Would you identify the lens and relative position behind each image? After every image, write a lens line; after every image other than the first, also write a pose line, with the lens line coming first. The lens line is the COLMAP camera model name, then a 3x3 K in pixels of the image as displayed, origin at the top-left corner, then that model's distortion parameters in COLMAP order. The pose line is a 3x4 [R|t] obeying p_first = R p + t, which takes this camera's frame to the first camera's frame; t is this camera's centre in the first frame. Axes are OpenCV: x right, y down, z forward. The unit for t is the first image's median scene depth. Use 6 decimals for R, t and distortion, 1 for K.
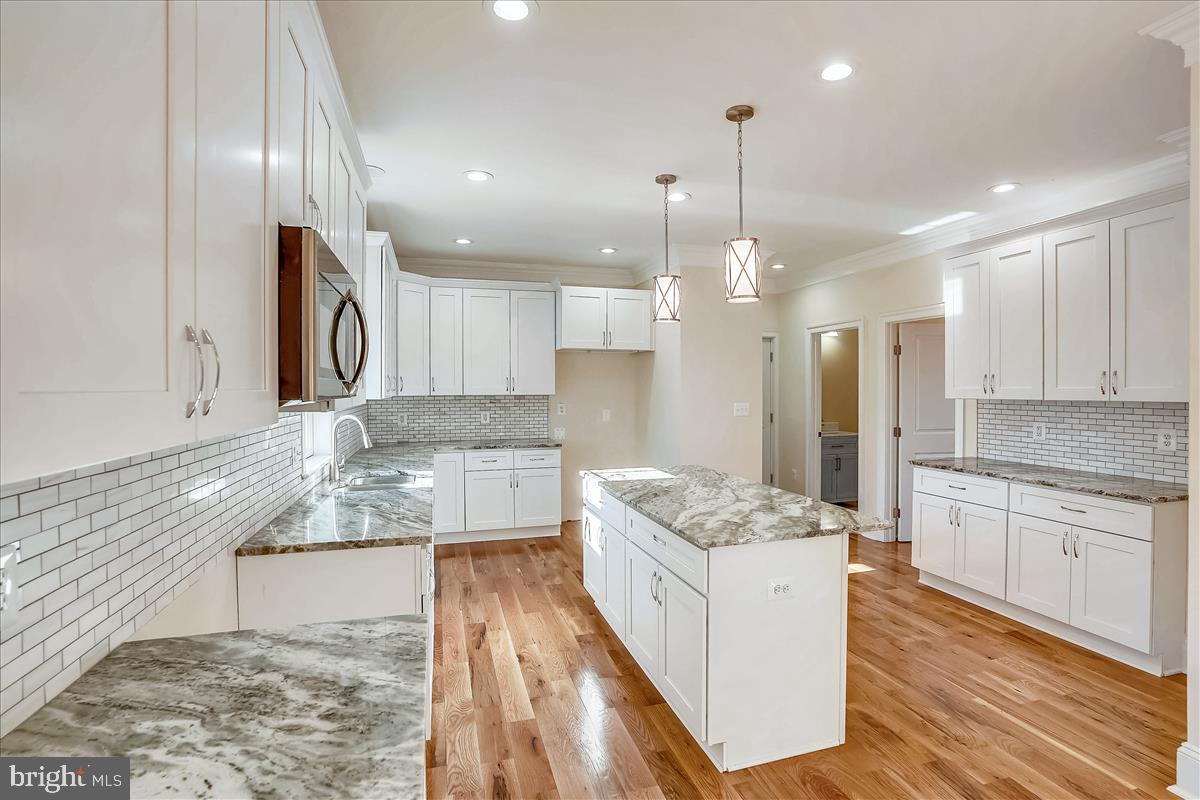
lens RADIAL K [[586.8, 0, 600.5], [0, 586.8, 391.8], [0, 0, 1]] dist [-0.000846, 0.000197]
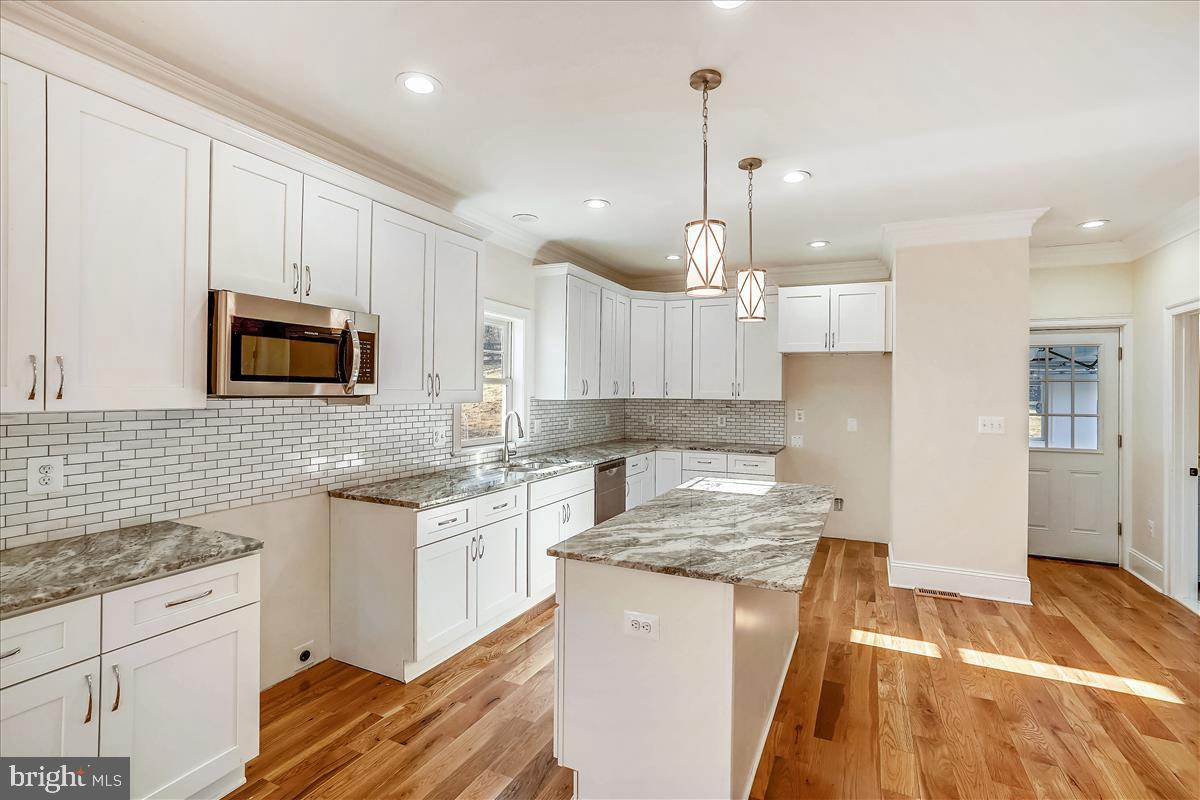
lens RADIAL K [[548.6, 0, 602.2], [0, 548.6, 392.7], [0, 0, 1]] dist [-0.000078, 0.000637]
pose [[0.760091, 0.012713, -0.649692, 0.296233], [-0.016523, 0.999863, 0.000234, -0.003598], [0.649607, 0.010557, 0.760197, 0.126834]]
